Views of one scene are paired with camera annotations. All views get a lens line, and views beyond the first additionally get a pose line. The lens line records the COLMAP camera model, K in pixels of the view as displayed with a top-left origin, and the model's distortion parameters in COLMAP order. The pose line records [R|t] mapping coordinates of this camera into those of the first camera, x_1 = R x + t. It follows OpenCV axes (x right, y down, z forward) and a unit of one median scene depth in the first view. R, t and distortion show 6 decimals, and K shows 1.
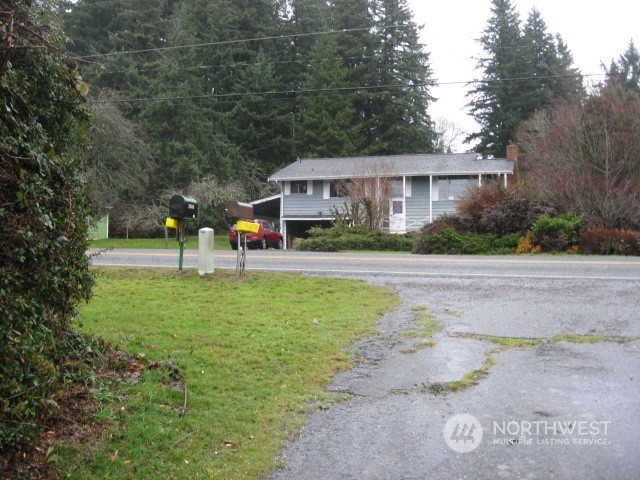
lens RADIAL K [[693.1, 0, 320.0], [0, 693.1, 240.0], [0, 0, 1]] dist [-0.128610, 0.032951]
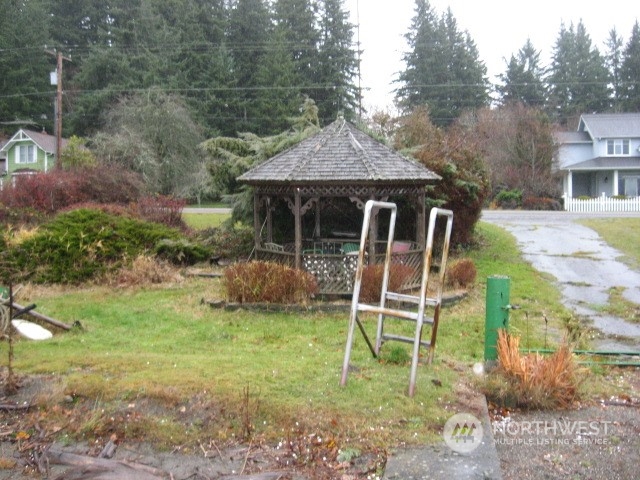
lens RADIAL K [[670.4, 0, 320.0], [0, 670.4, 240.0], [0, 0, 1]] dist [-0.120328, 0.005844]
pose [[0.990490, -0.006016, 0.137455, -0.068874], [-0.000005, 0.999042, 0.043759, 0.003407], [-0.137587, -0.043343, 0.989541, -0.121509]]
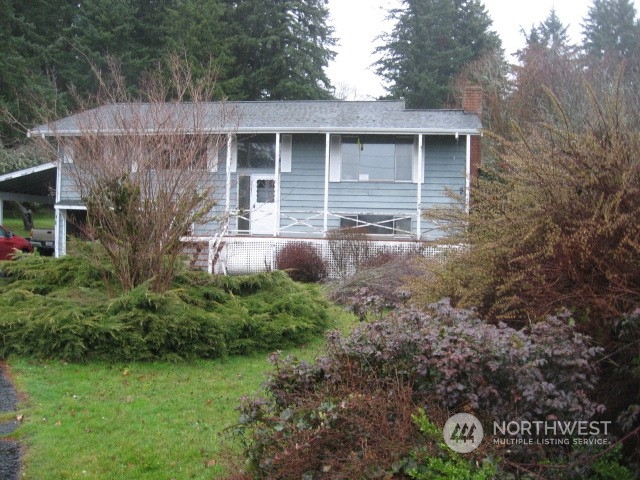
lens RADIAL K [[693.1, 0, 320.0], [0, 693.1, 240.0], [0, 0, 1]] dist [-0.128610, 0.032951]
pose [[0.988649, 0.017837, 0.149181, 0.030440], [-0.023889, 0.998959, 0.038872, -0.012895], [-0.148332, -0.041994, 0.988046, 0.187484]]
